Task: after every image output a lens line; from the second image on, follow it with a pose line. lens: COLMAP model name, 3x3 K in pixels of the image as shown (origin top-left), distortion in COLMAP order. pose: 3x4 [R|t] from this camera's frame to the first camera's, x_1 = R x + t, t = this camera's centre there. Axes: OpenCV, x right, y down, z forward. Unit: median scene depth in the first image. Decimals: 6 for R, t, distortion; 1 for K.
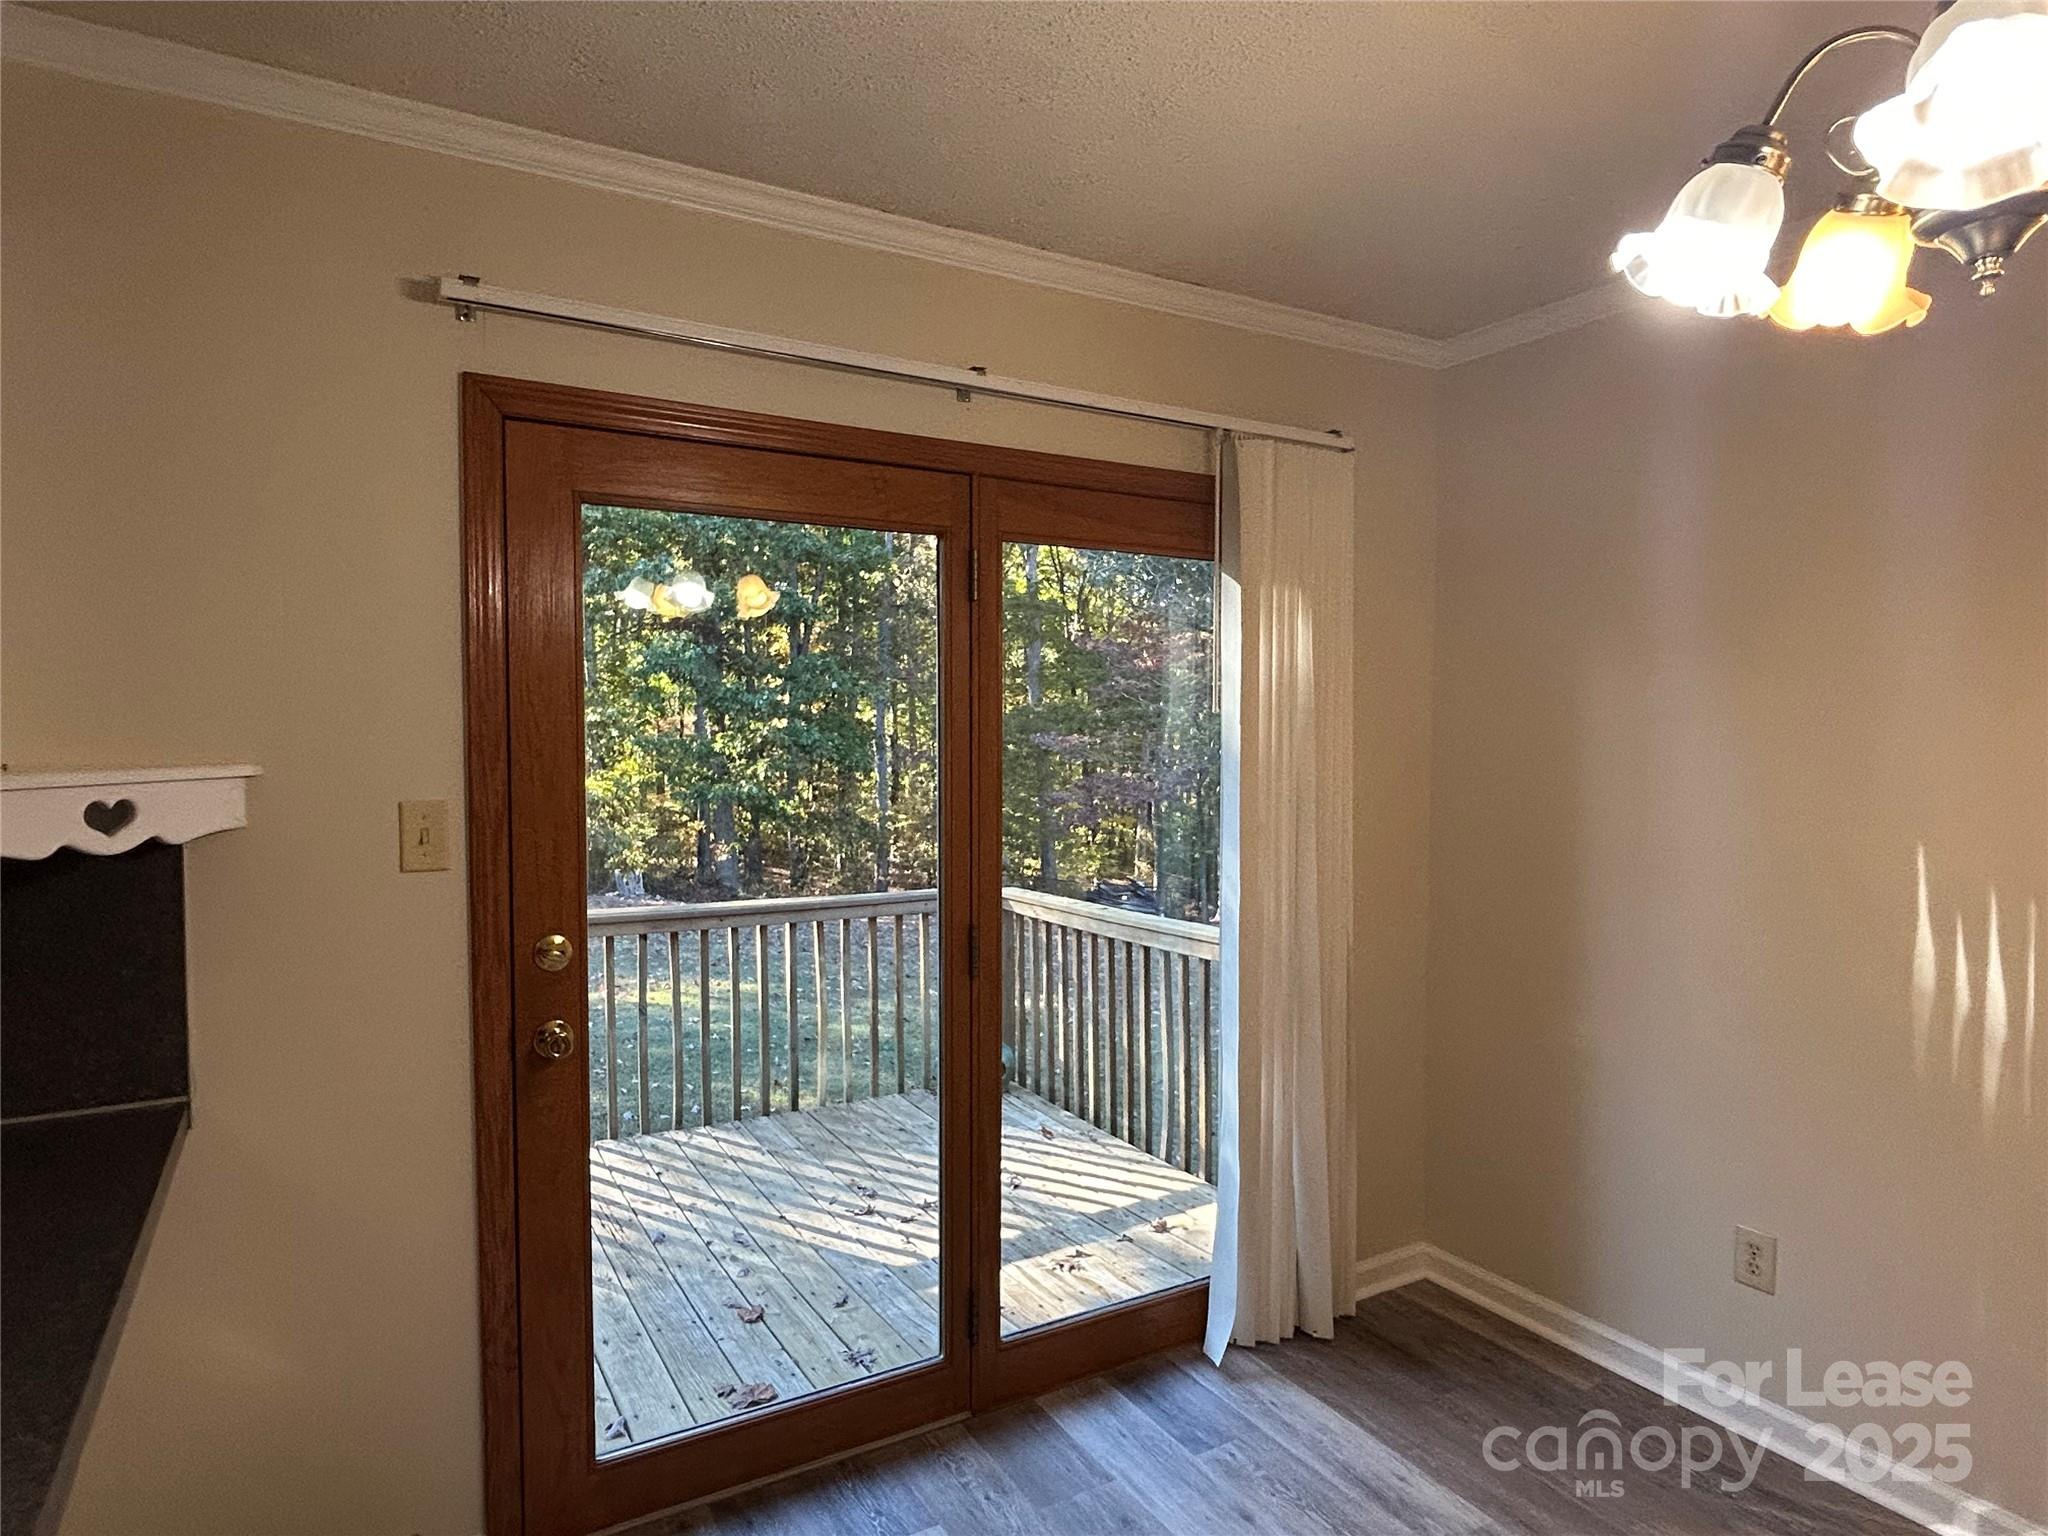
lens RADIAL K [[1213.9, 0, 1033.2], [0, 1213.9, 778.4], [0, 0, 1]] dist [-0.007896, 0.009486]
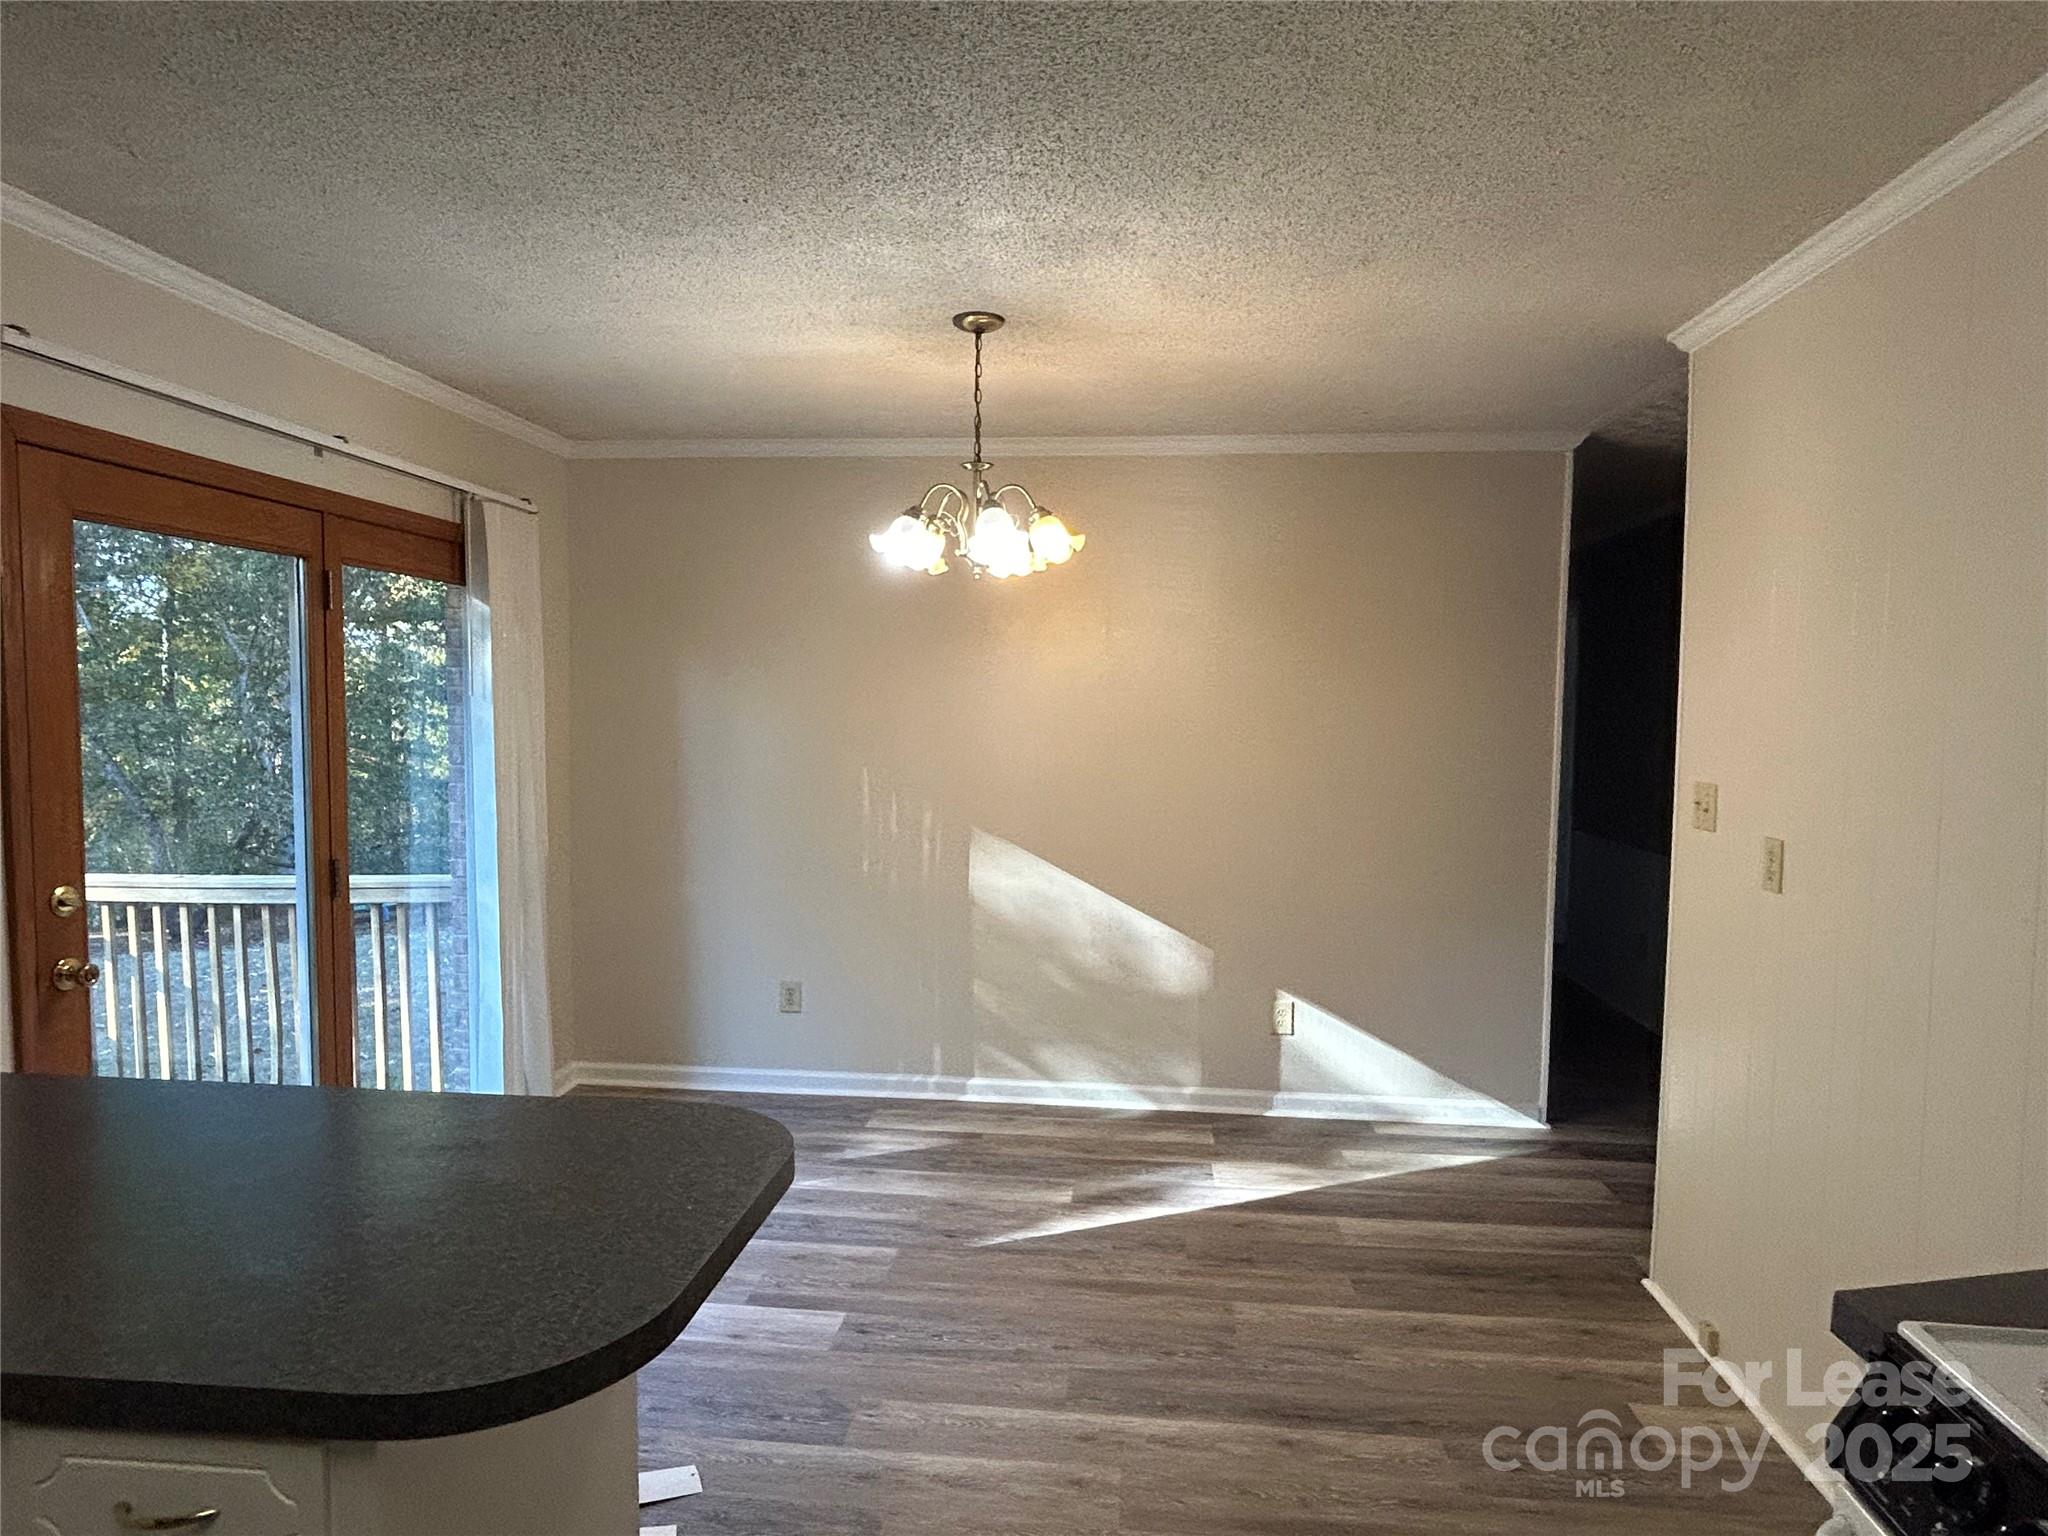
lens RADIAL K [[1213.9, 0, 1024.1], [0, 1213.9, 770.8], [0, 0, 1]] dist [-0.007896, 0.009486]
pose [[0.591800, -0.043469, 0.804912, -0.609268], [0.027510, 0.999052, 0.033728, 0.002997], [-0.805615, 0.002183, 0.592435, -0.346413]]
